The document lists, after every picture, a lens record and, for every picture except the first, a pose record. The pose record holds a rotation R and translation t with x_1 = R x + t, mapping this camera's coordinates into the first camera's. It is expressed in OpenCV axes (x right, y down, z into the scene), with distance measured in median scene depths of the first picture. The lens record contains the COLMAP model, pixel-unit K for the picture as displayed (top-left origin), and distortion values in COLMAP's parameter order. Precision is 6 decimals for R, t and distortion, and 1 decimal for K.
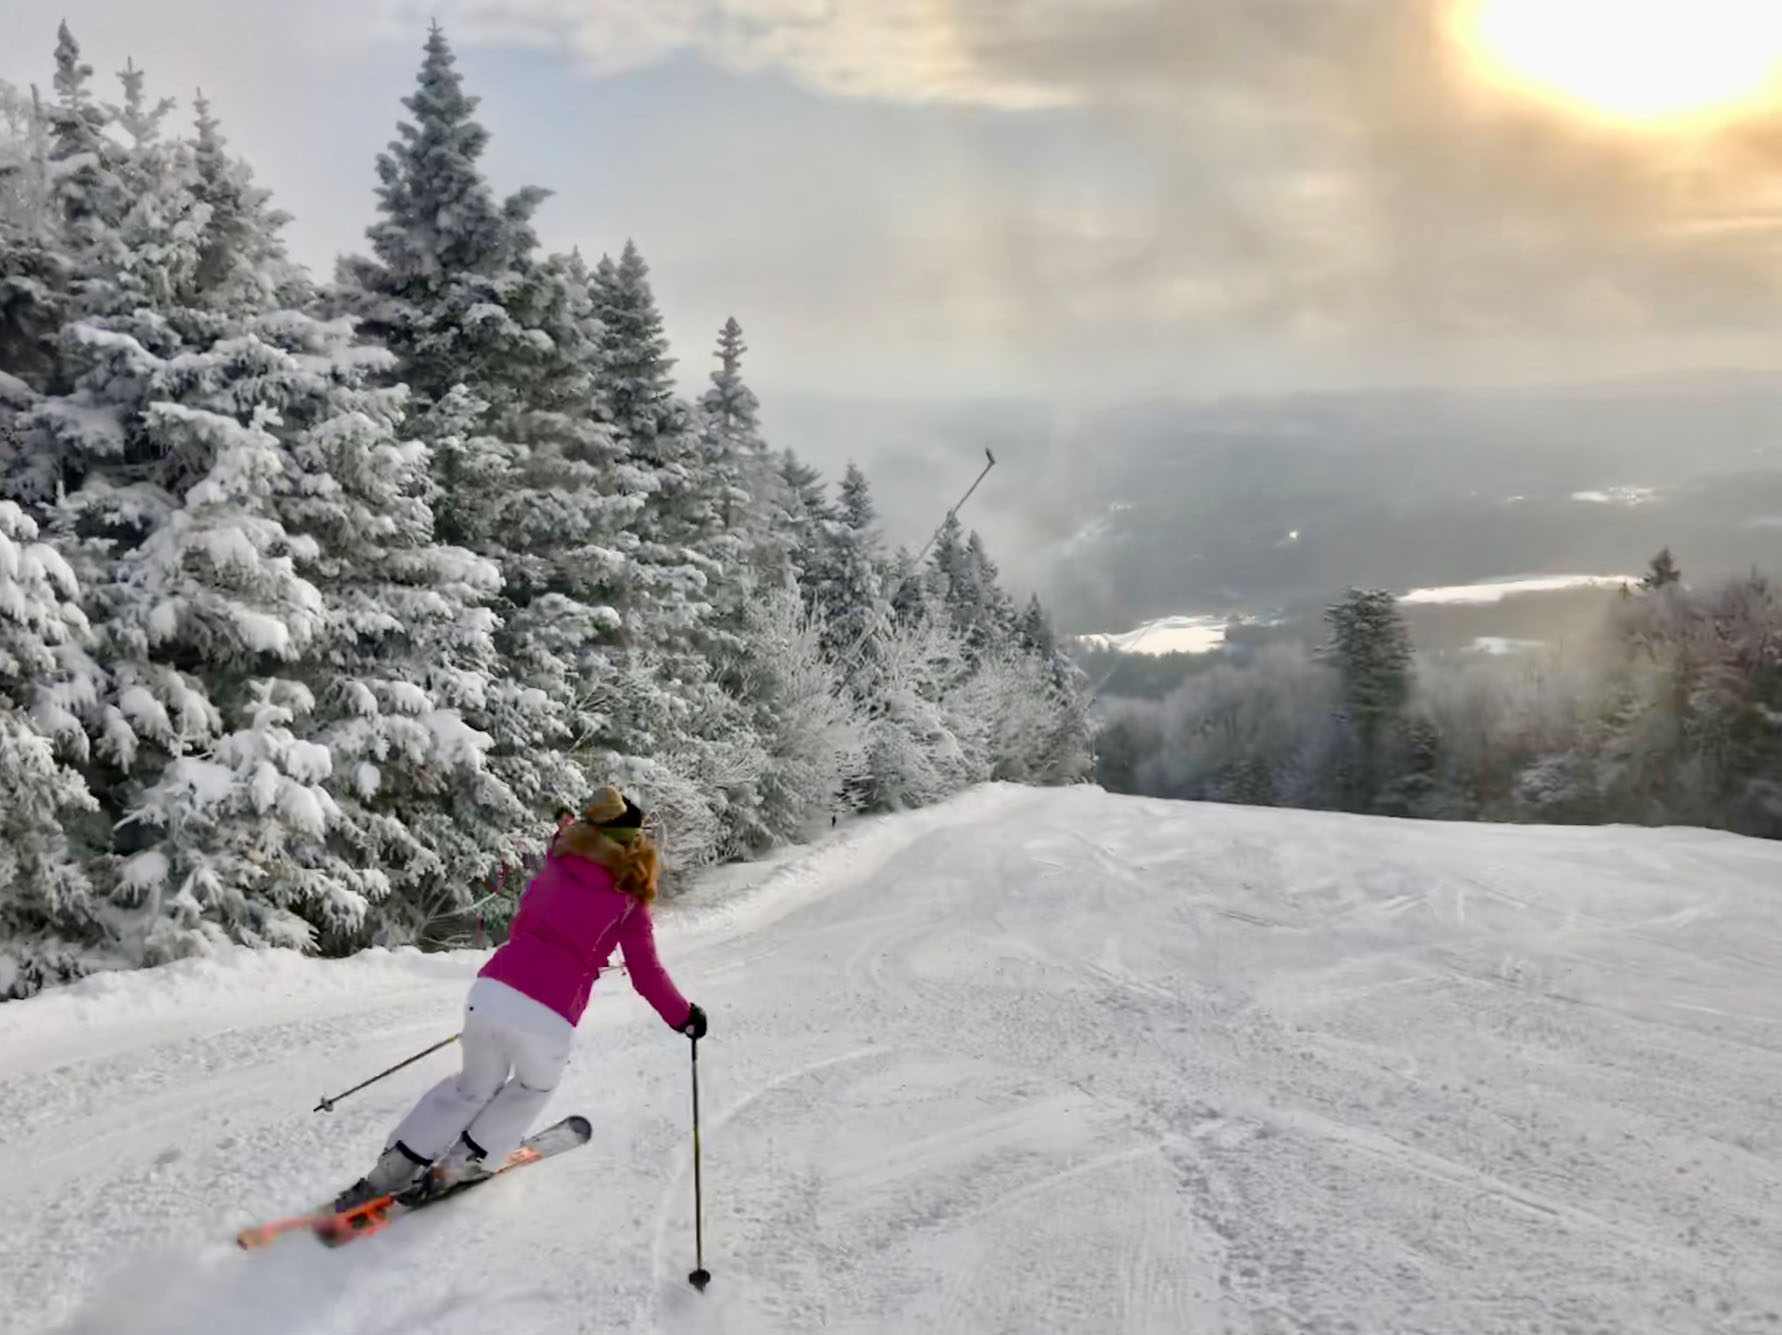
lens RADIAL K [[1453.0, 0, 891.0], [0, 1453.0, 667.5], [0, 0, 1]] dist [0.004817, 0.005114]
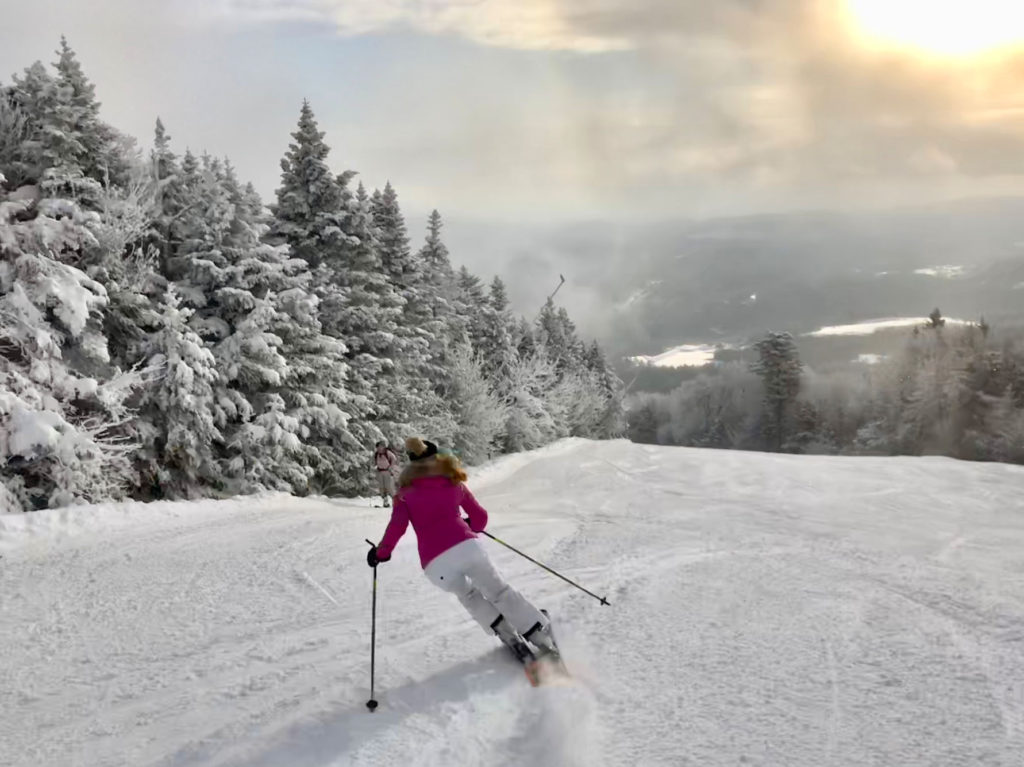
lens RADIAL K [[835.0, 0, 512.0], [0, 835.0, 383.5], [0, 0, 1]] dist [0.004817, 0.005114]
pose [[0.999782, -0.015884, -0.013553, 0.012608], [0.015986, 0.999844, 0.007458, -0.006067], [0.013432, -0.007673, 0.999880, -0.216160]]
